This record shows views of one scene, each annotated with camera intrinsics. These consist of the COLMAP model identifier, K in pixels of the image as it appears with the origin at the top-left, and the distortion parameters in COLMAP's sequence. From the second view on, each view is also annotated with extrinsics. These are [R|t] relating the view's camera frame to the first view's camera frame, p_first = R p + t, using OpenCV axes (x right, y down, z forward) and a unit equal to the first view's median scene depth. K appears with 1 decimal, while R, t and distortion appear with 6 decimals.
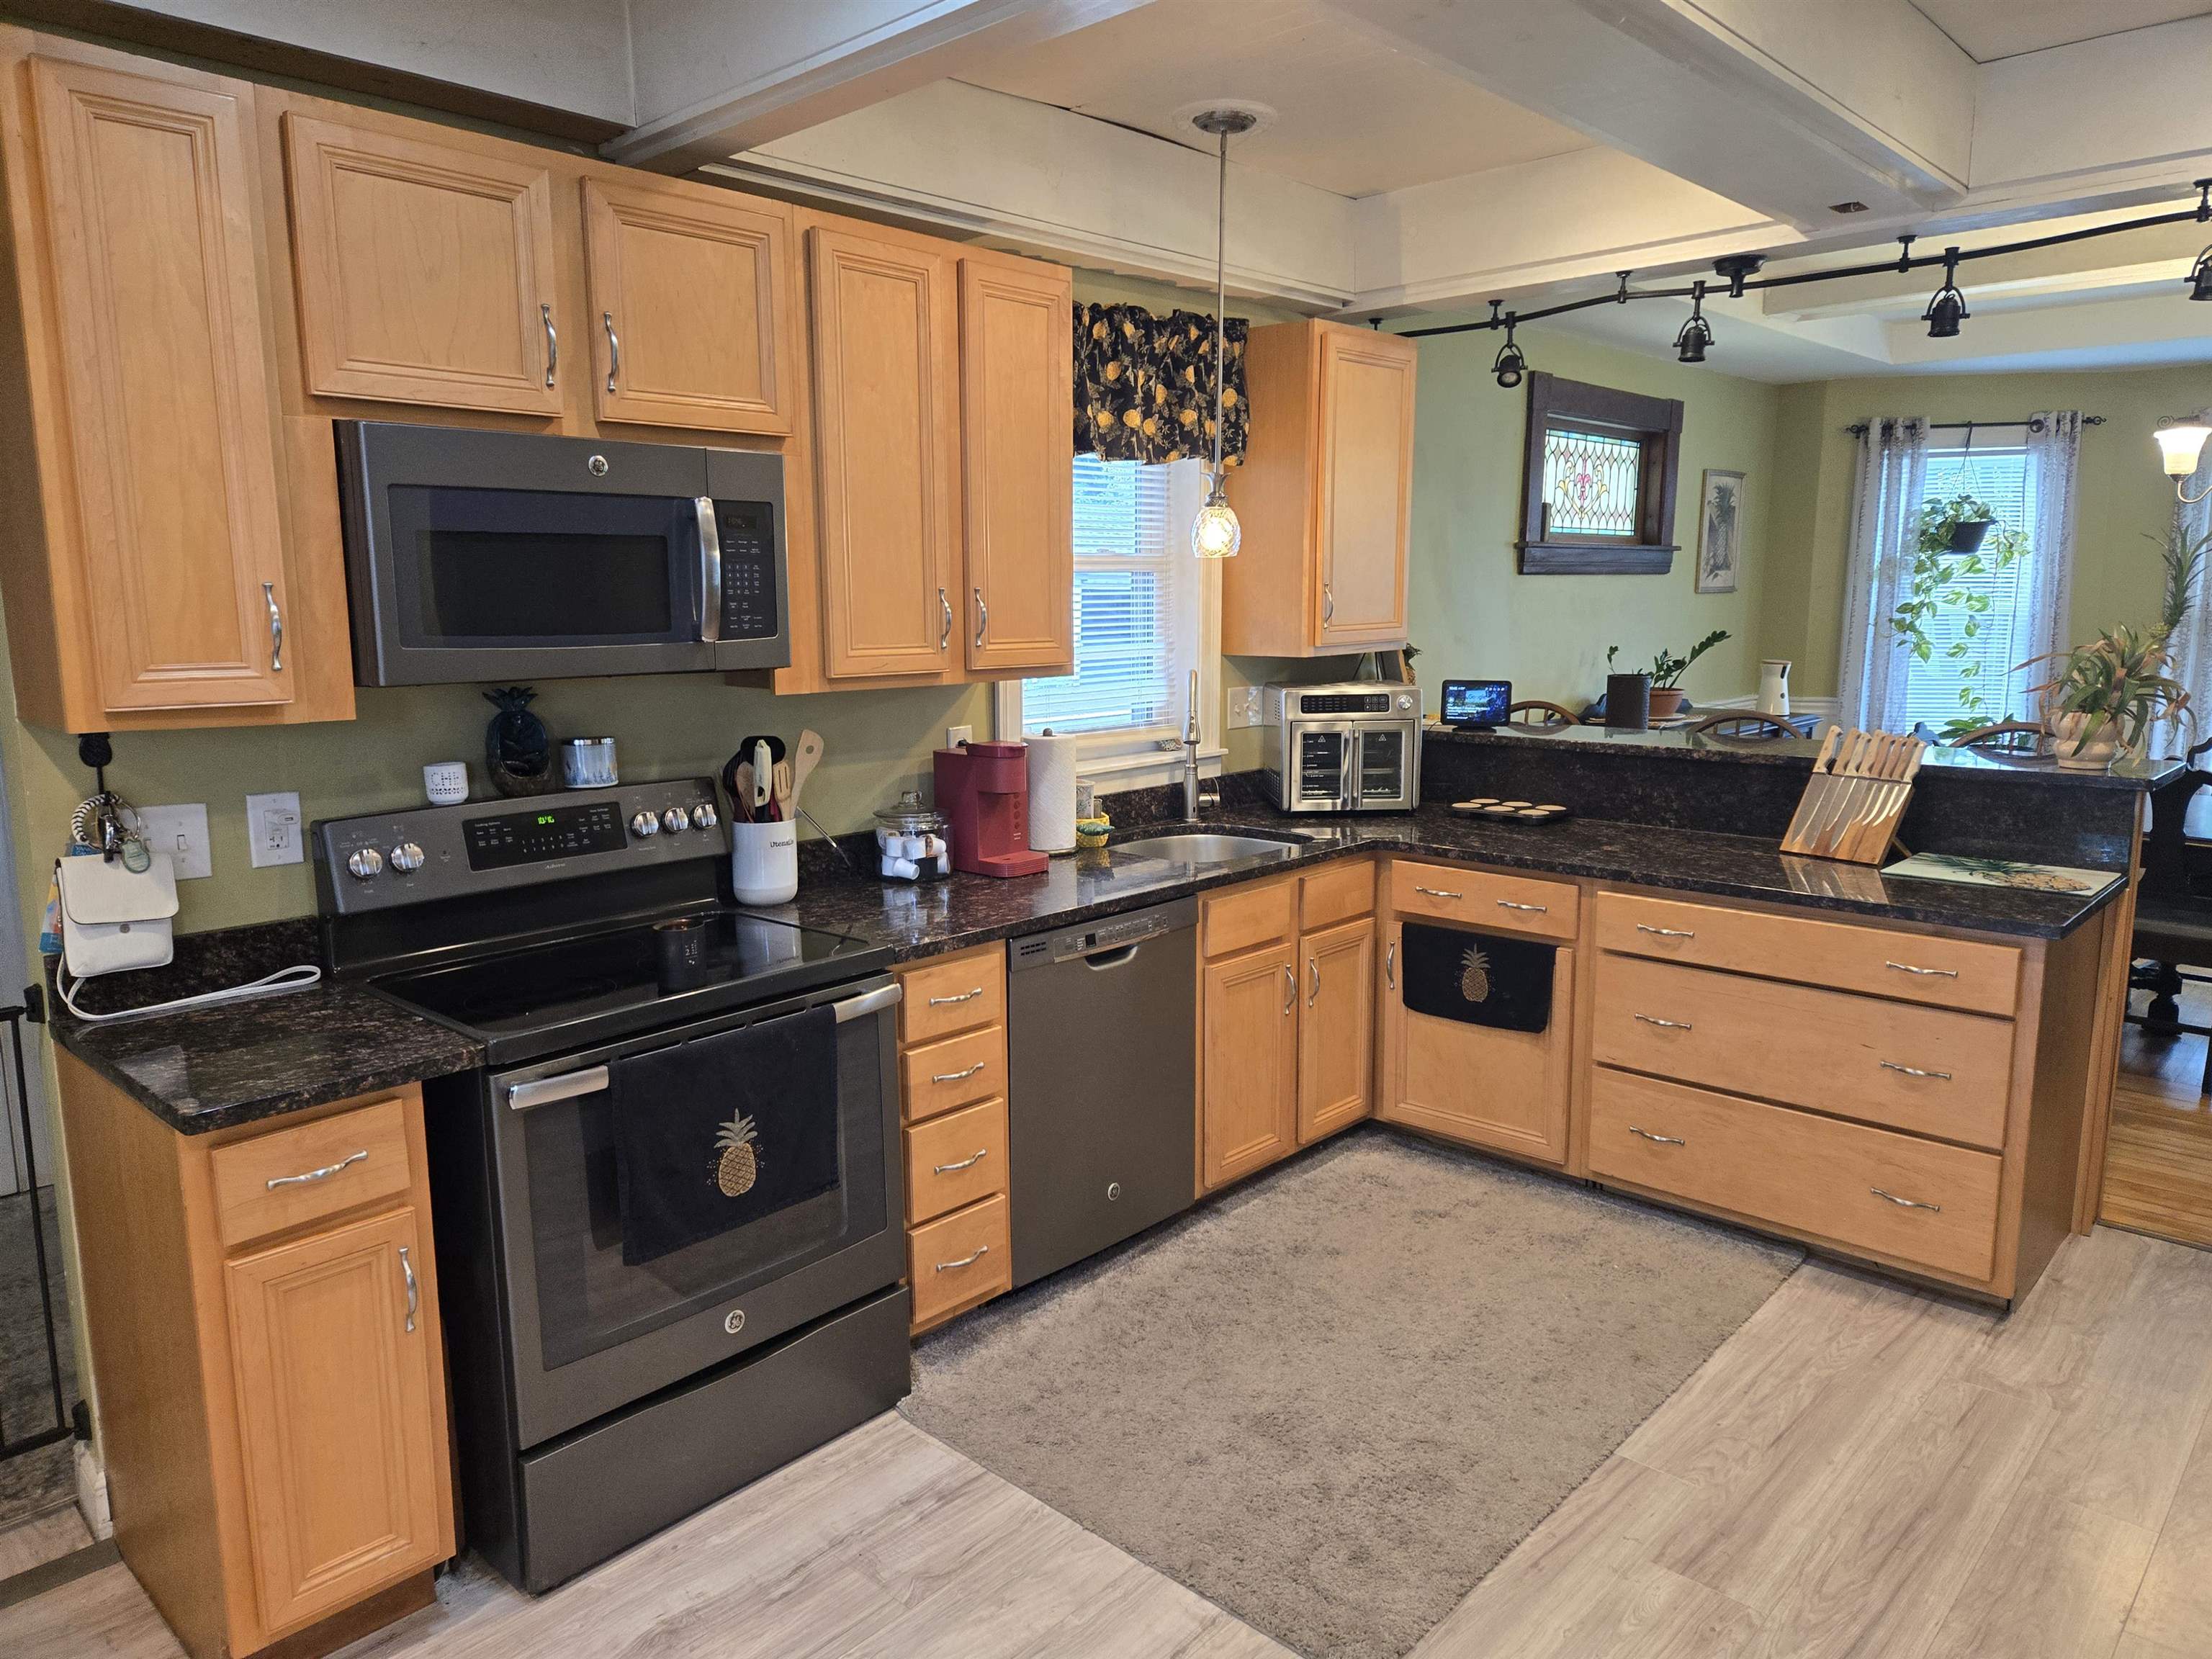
lens RADIAL K [[1483.3, 0, 1106.0], [0, 1483.3, 829.5], [0, 0, 1]] dist [0.085785, -0.062960]
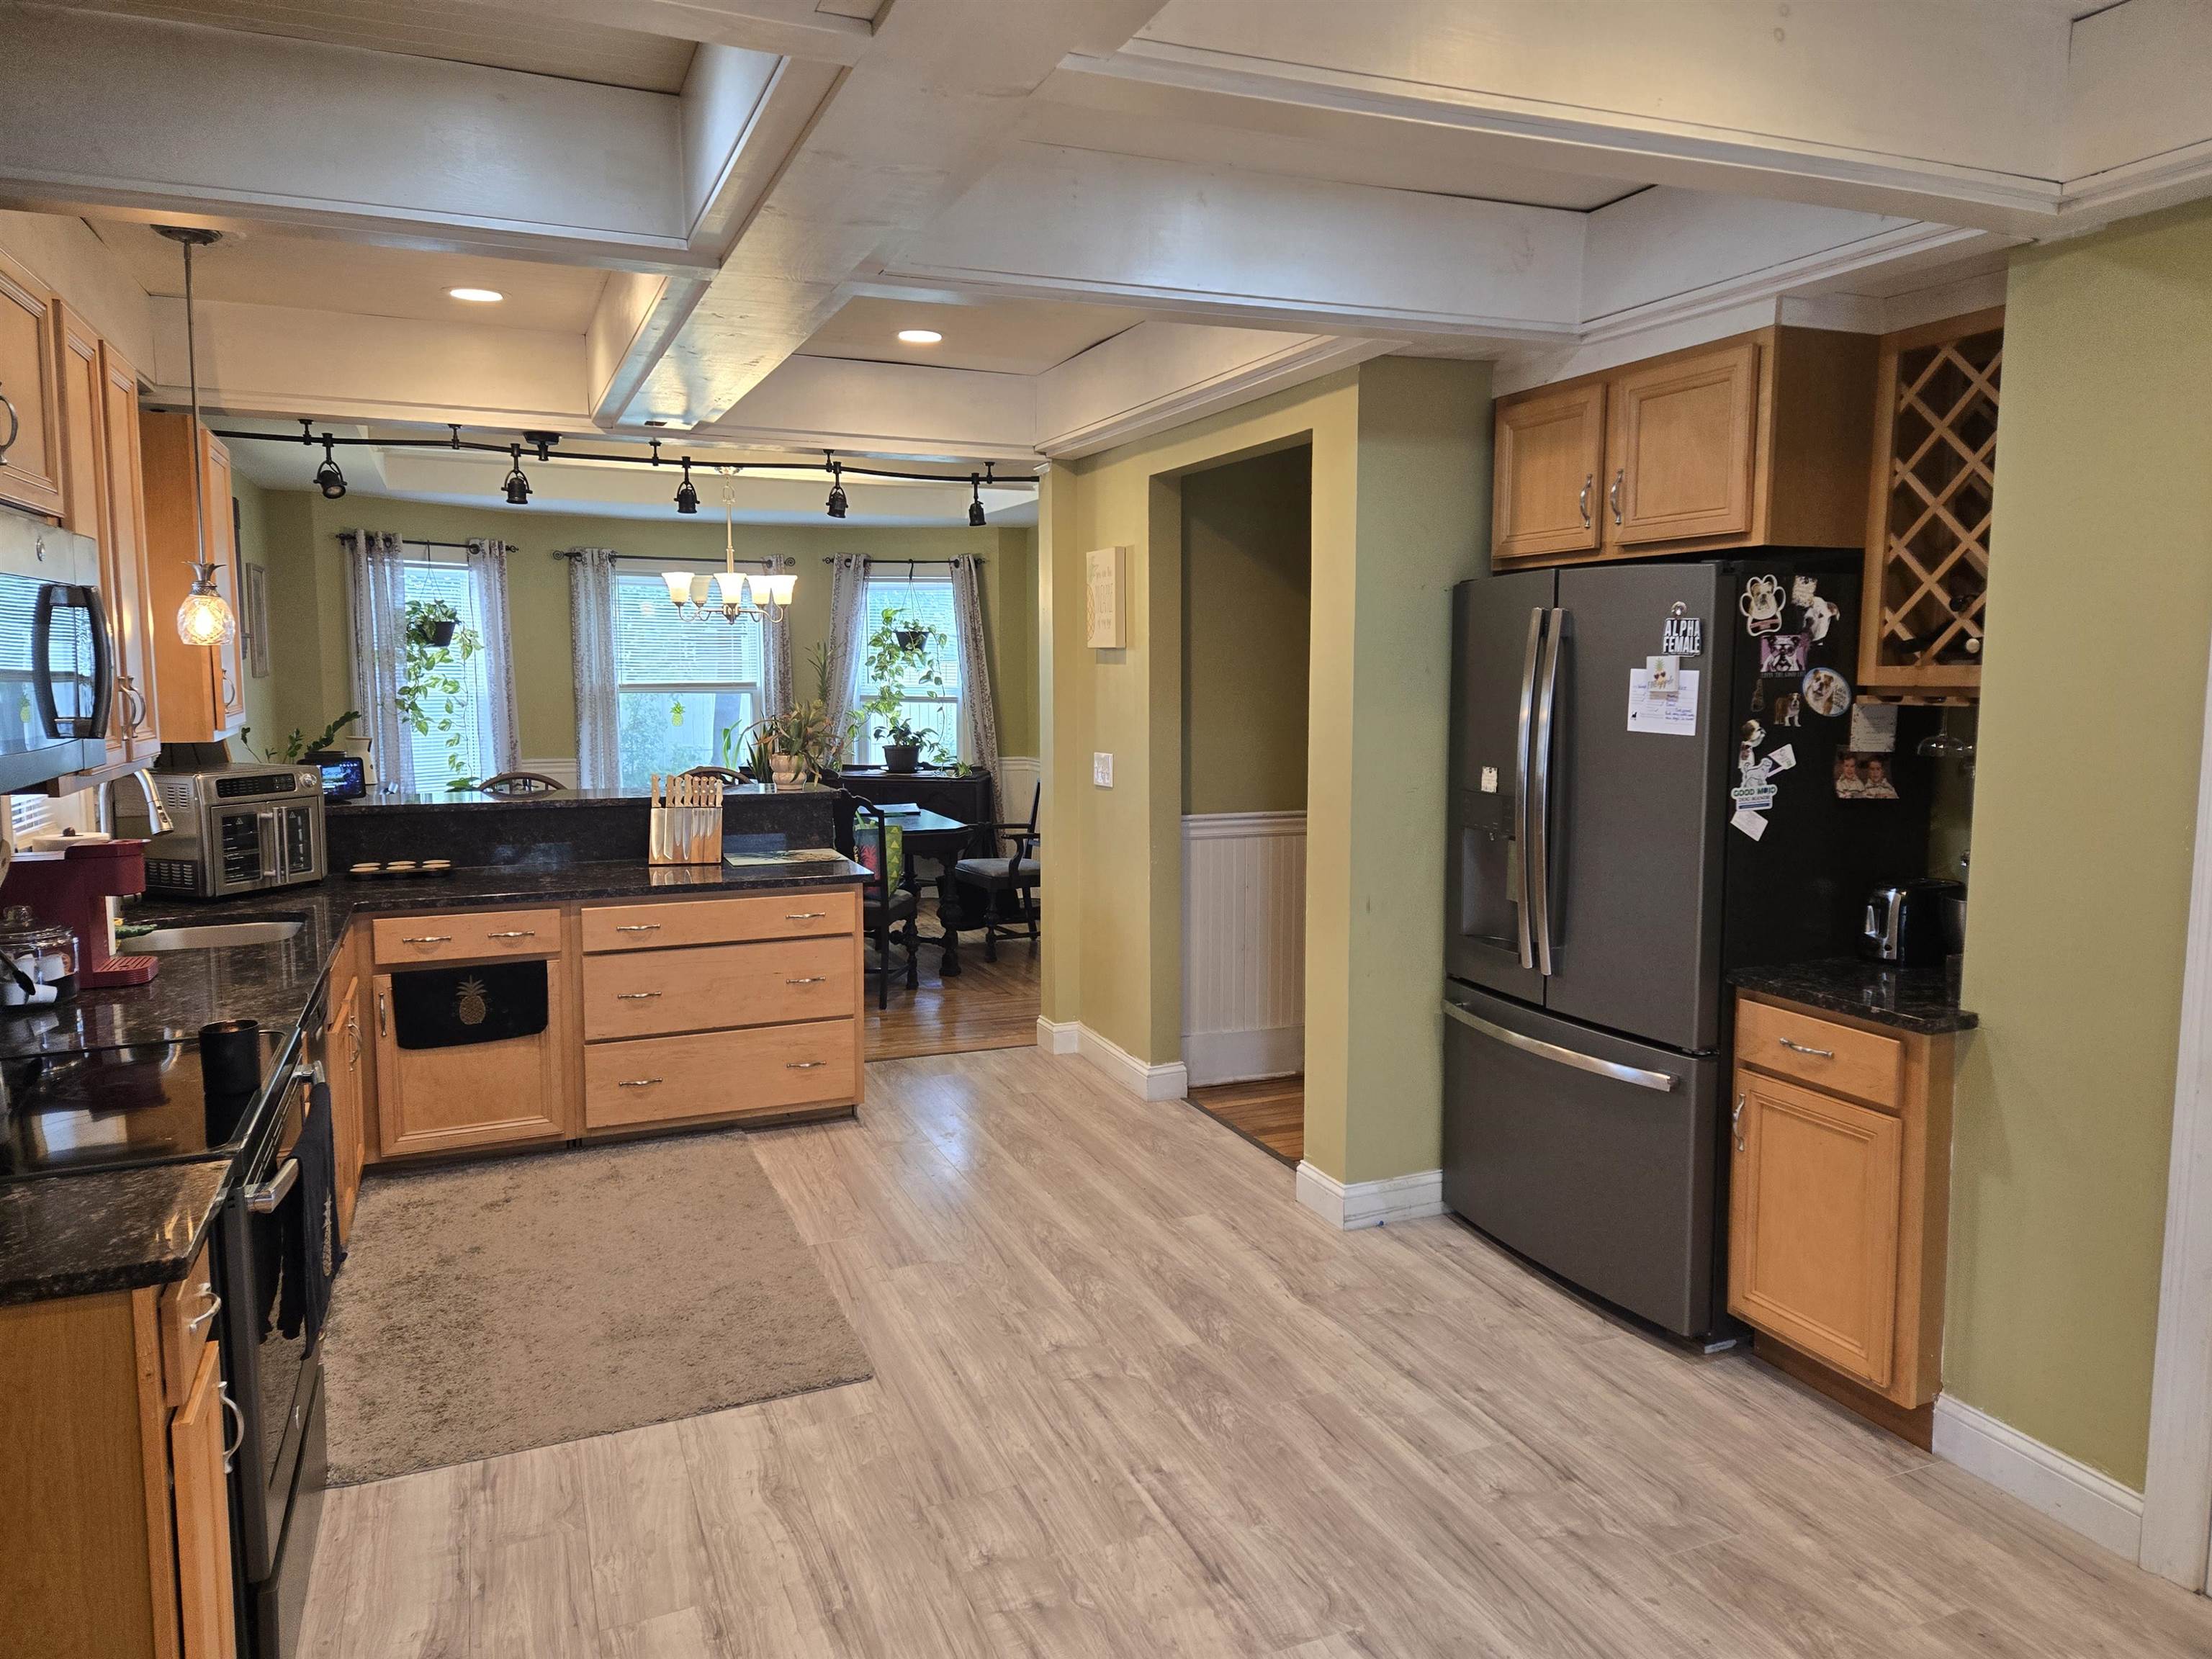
lens RADIAL K [[1487.3, 0, 1121.3], [0, 1487.3, 819.2], [0, 0, 1]] dist [0.080184, -0.062077]
pose [[0.394963, -0.090554, 0.914223, -0.562176], [0.143831, 0.988954, 0.035818, -0.012640], [-0.907368, 0.117347, 0.403625, 0.034111]]
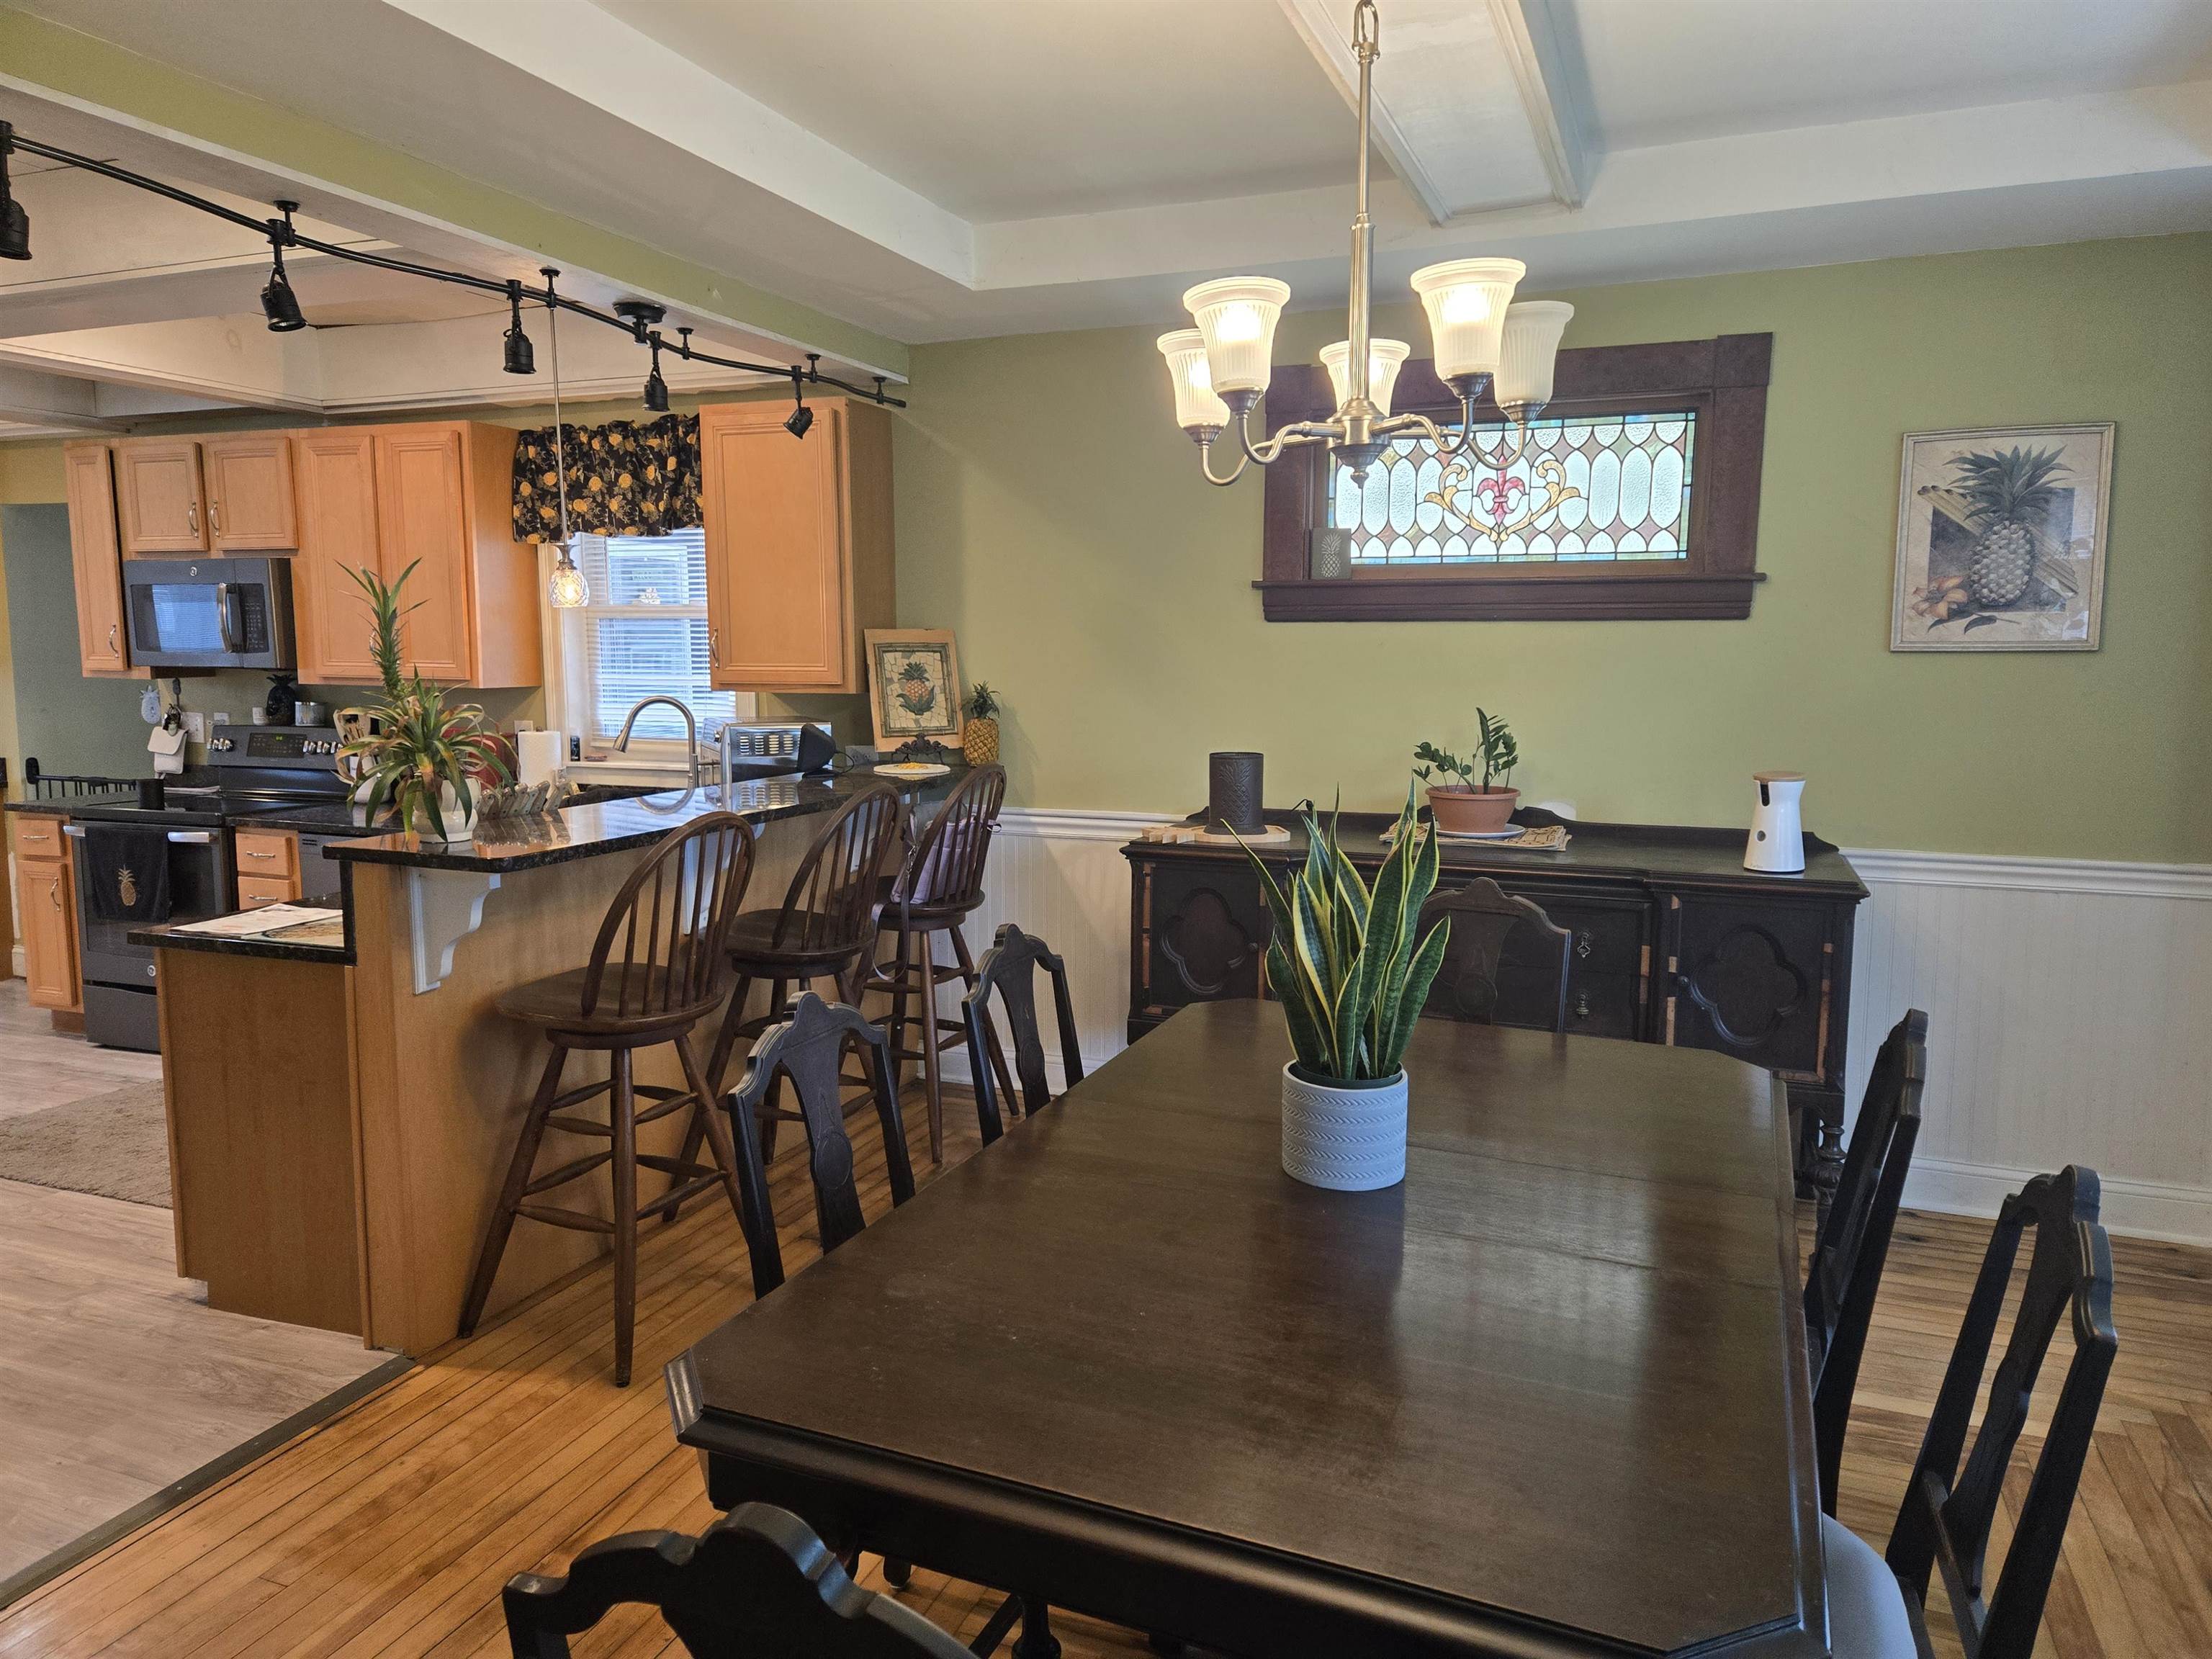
lens RADIAL K [[1473.3, 0, 1103.0], [0, 1473.3, 818.3], [0, 0, 1]] dist [0.085925, -0.072060]
pose [[0.361699, 0.120963, -0.924414, 1.280455], [-0.155312, 0.985509, 0.068188, -0.139126], [0.919267, 0.118909, 0.375245, 0.827301]]
